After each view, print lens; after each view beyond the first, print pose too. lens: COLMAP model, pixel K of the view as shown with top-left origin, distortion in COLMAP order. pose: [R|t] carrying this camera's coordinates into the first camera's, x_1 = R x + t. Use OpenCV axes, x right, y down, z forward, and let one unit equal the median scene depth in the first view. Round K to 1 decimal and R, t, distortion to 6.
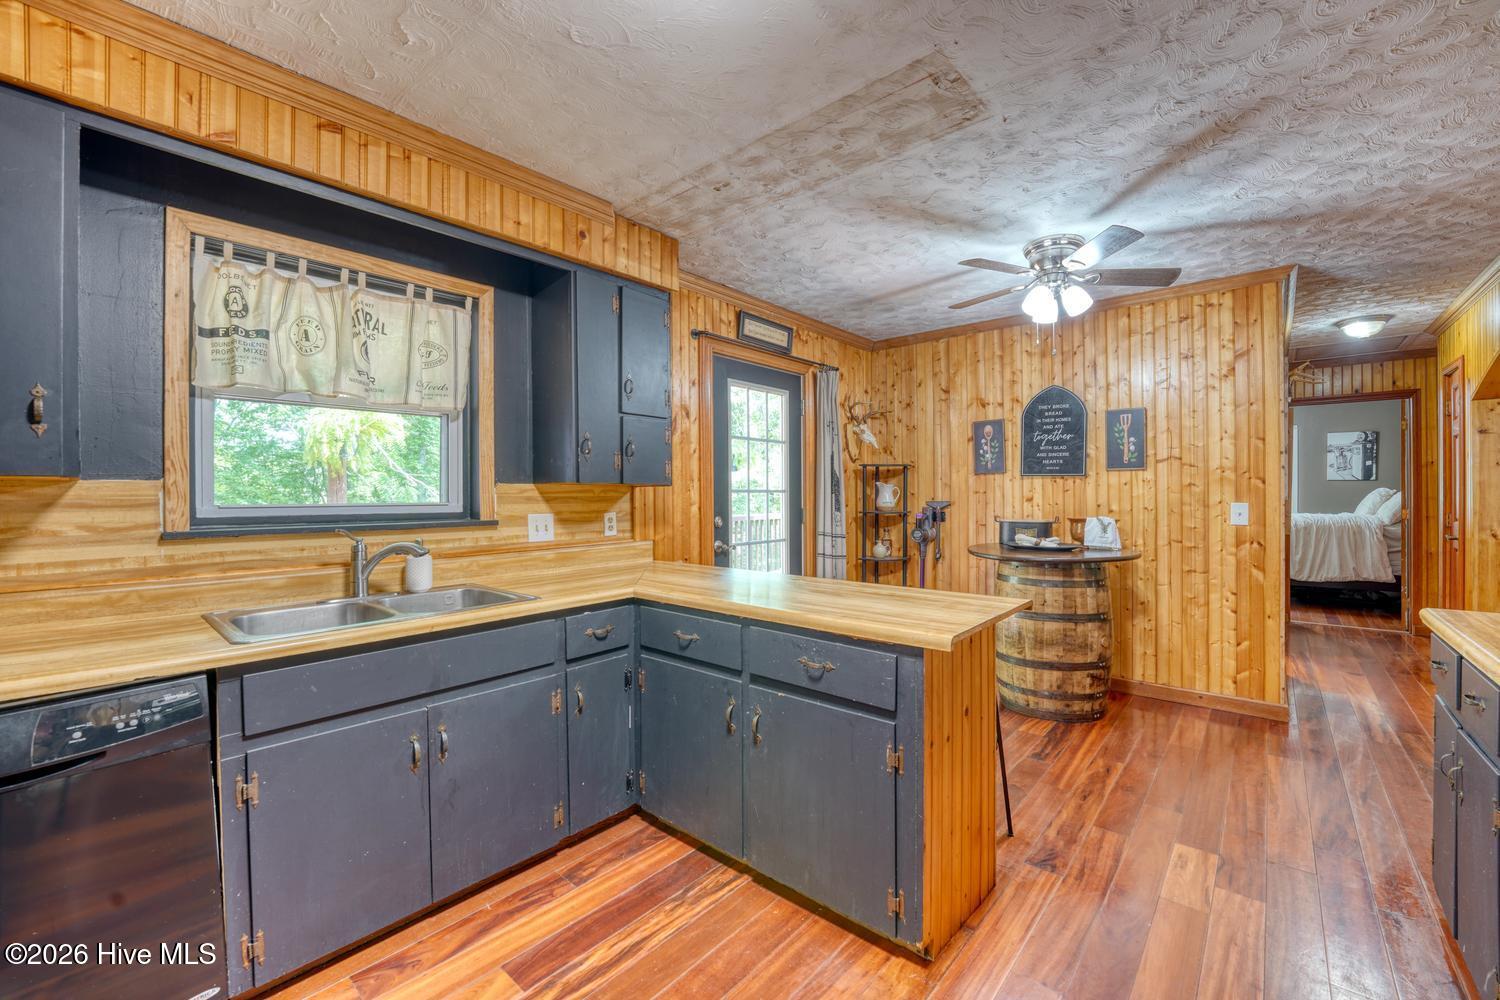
lens RADIAL K [[610.0, 0, 742.8], [0, 610.0, 497.6], [0, 0, 1]] dist [-0.025899, 0.000886]
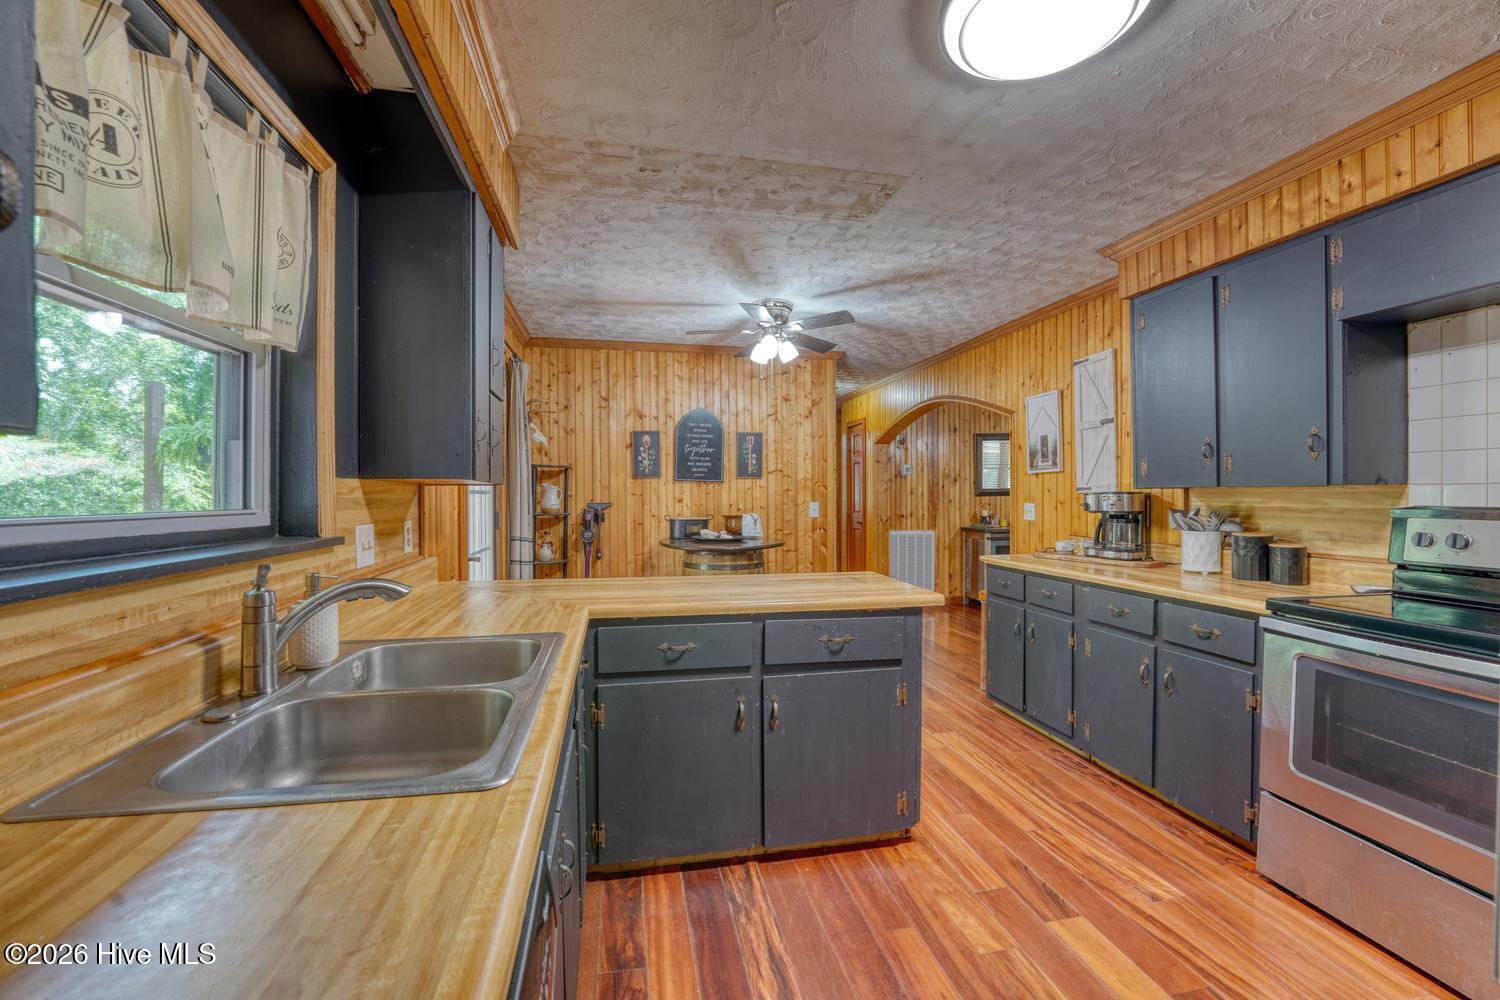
lens RADIAL K [[610.0, 0, 739.0], [0, 610.0, 498.9], [0, 0, 1]] dist [-0.025899, 0.000886]
pose [[0.606441, -0.001052, 0.795128, -0.490151], [0.002274, 0.999997, -0.000411, -0.000209], [-0.795126, 0.002057, 0.606441, 0.225081]]
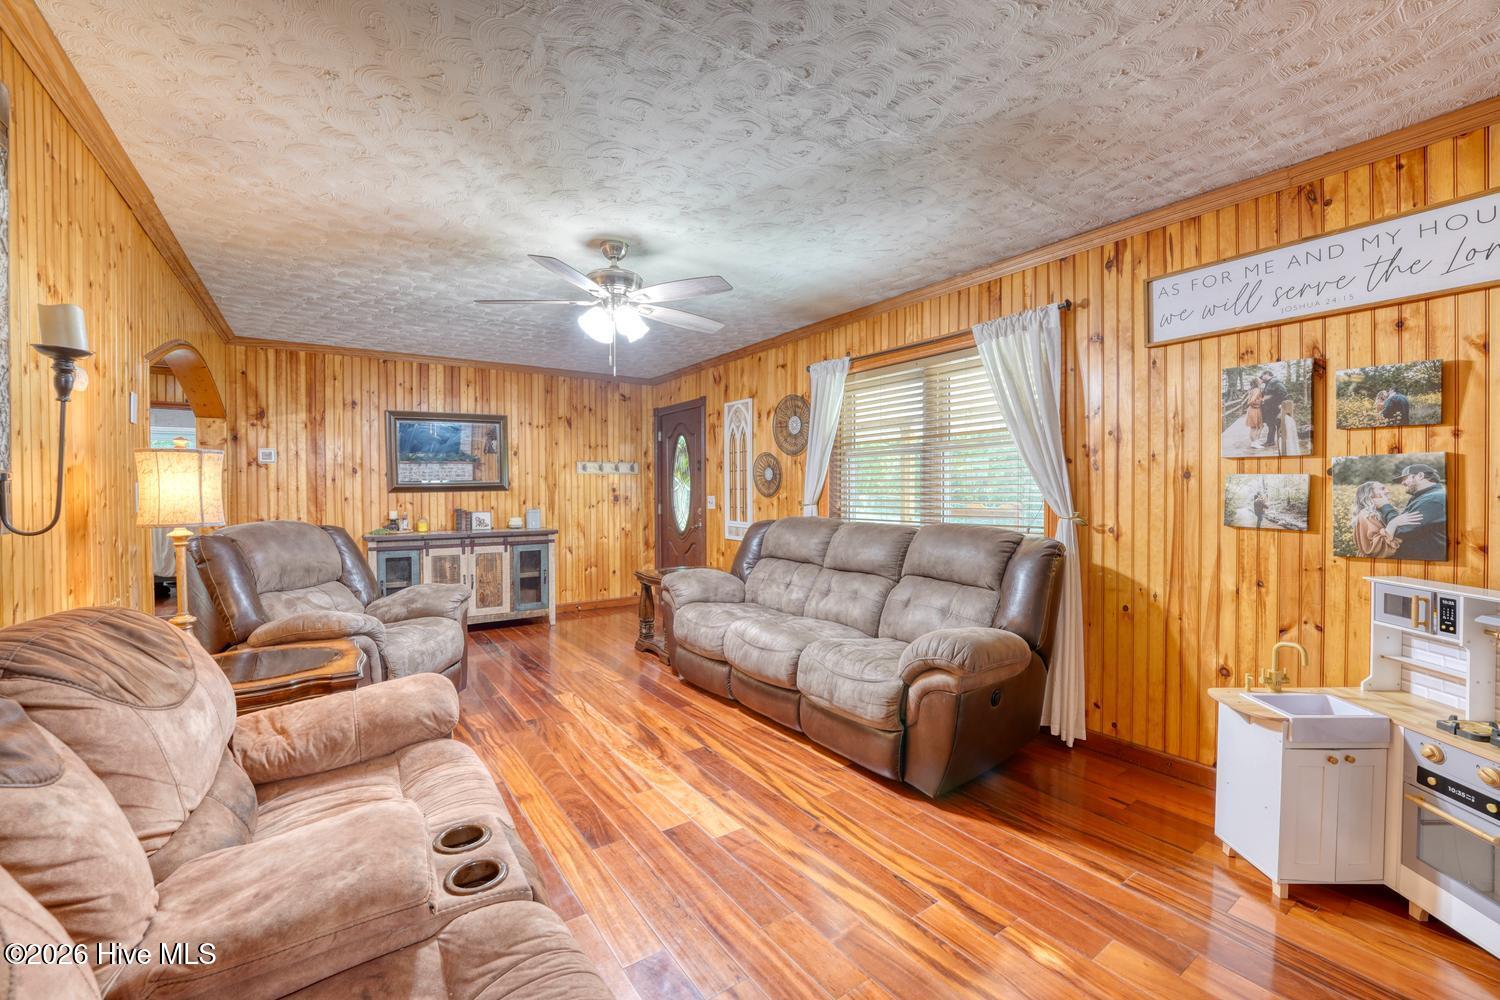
lens RADIAL K [[610.0, 0, 745.2], [0, 610.0, 496.2], [0, 0, 1]] dist [-0.025899, 0.000886]
pose [[0.235860, -0.004238, 0.971778, 0.333592], [0.003997, 0.999986, 0.003391, -0.000627], [-0.971779, 0.003084, 0.235874, -0.431619]]
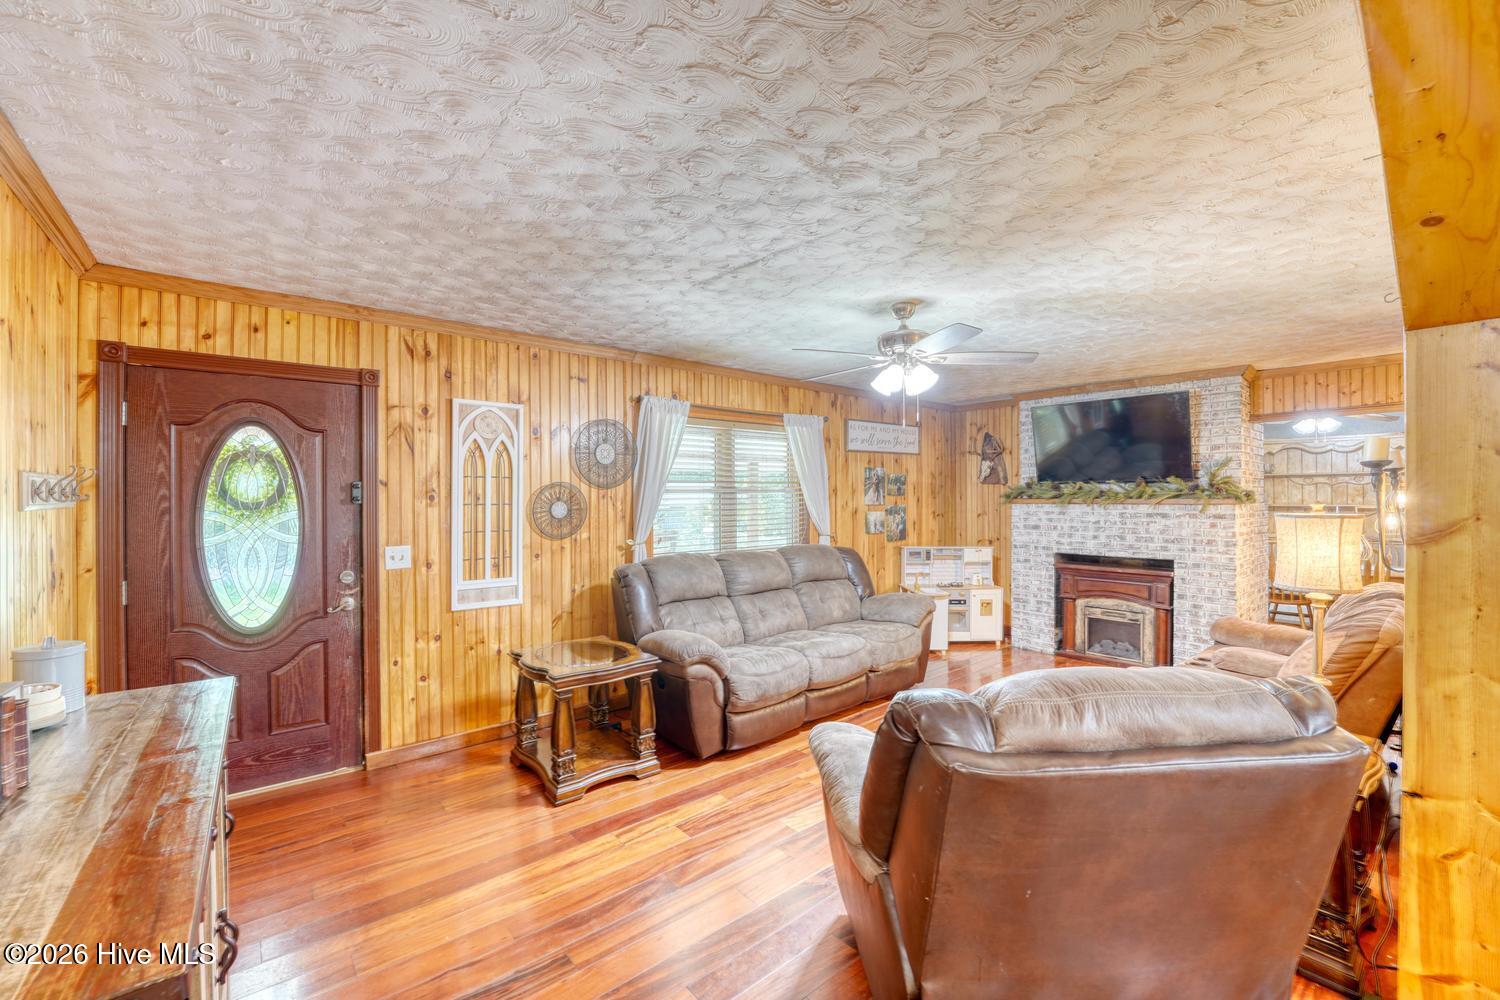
lens RADIAL K [[610.0, 0, 737.2], [0, 610.0, 496.6], [0, 0, 1]] dist [-0.025899, 0.000886]
pose [[-0.987869, 0.011488, 0.154865, 1.260211], [0.011732, 0.999931, 0.000662, -0.070168], [-0.154847, 0.002470, -0.987935, 0.933549]]
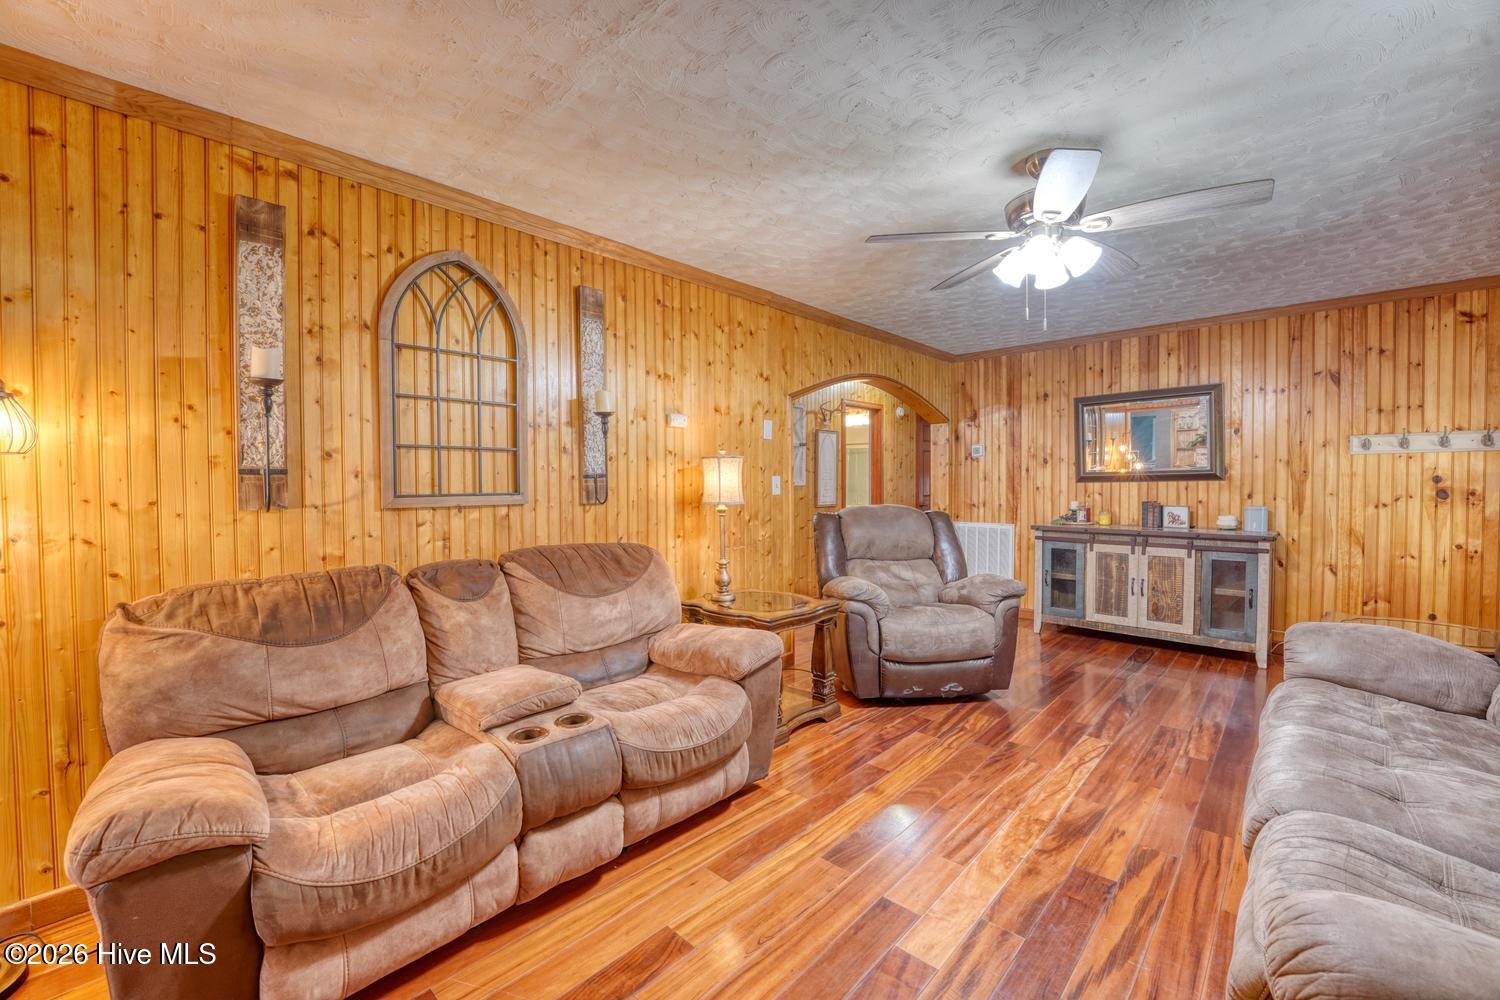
lens RADIAL K [[610.0, 0, 737.2], [0, 610.0, 499.2], [0, 0, 1]] dist [-0.025899, 0.000886]
pose [[0.999400, 0.002806, -0.034518, 0.835707], [-0.001857, 0.999620, 0.027518, -0.006020], [0.034582, -0.027438, 0.999025, -0.721854]]
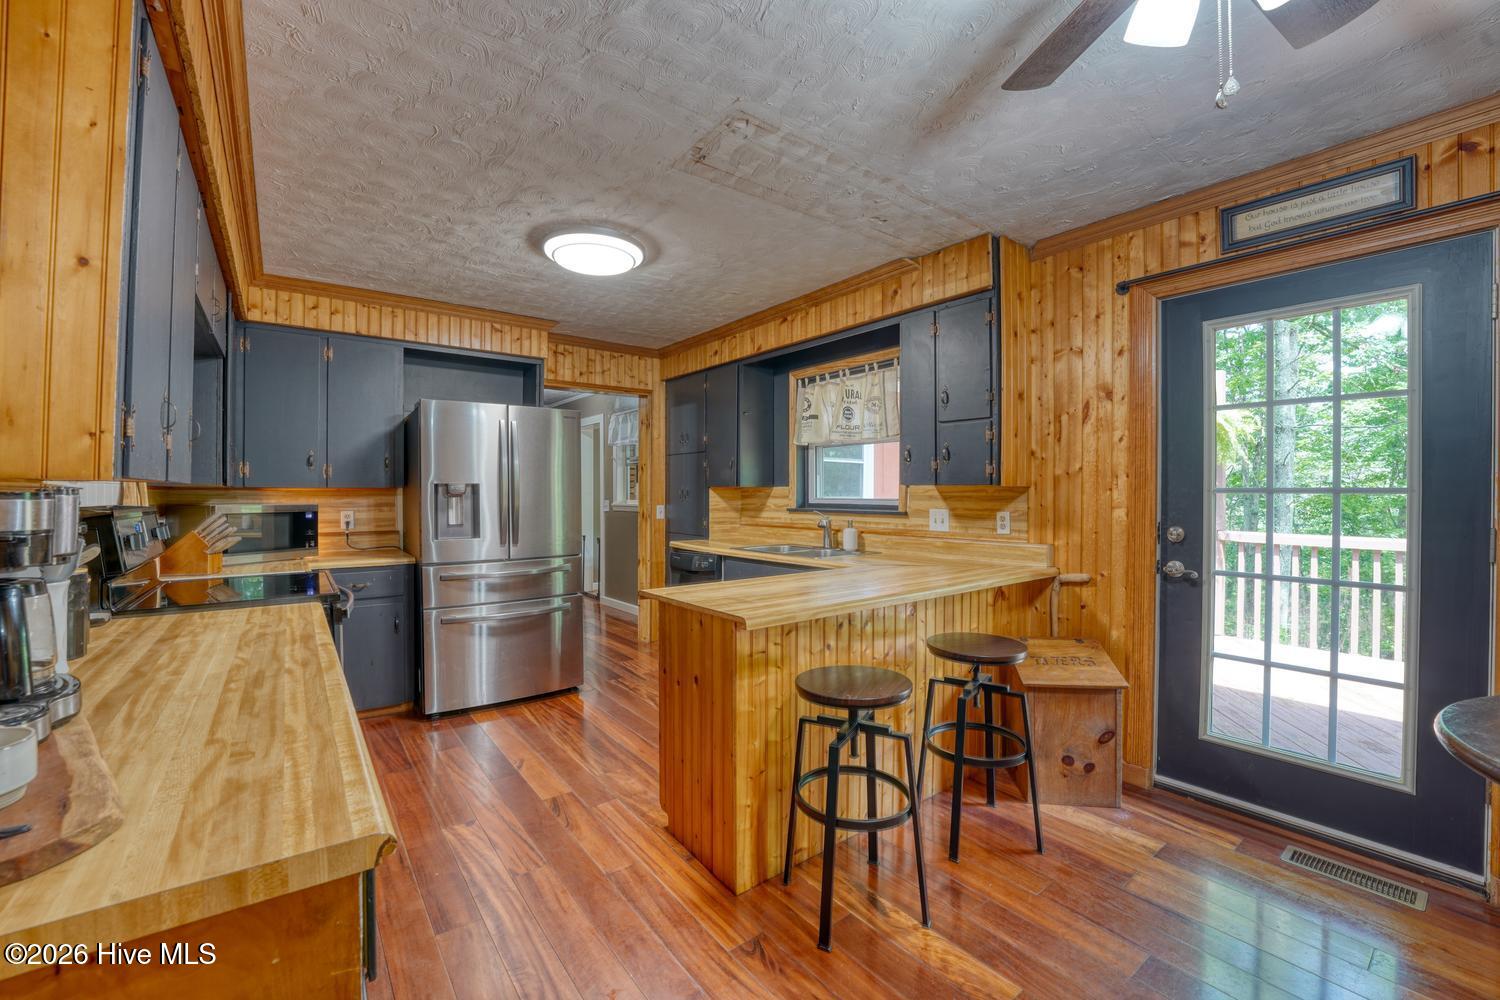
lens RADIAL K [[610.0, 0, 736.7], [0, 610.0, 495.1], [0, 0, 1]] dist [-0.025899, 0.000886]
pose [[-0.205531, 0.009860, -0.978601, 0.784519], [-0.005500, 0.999922, 0.011230, -0.011255], [0.978635, 0.007690, -0.205460, 0.686272]]
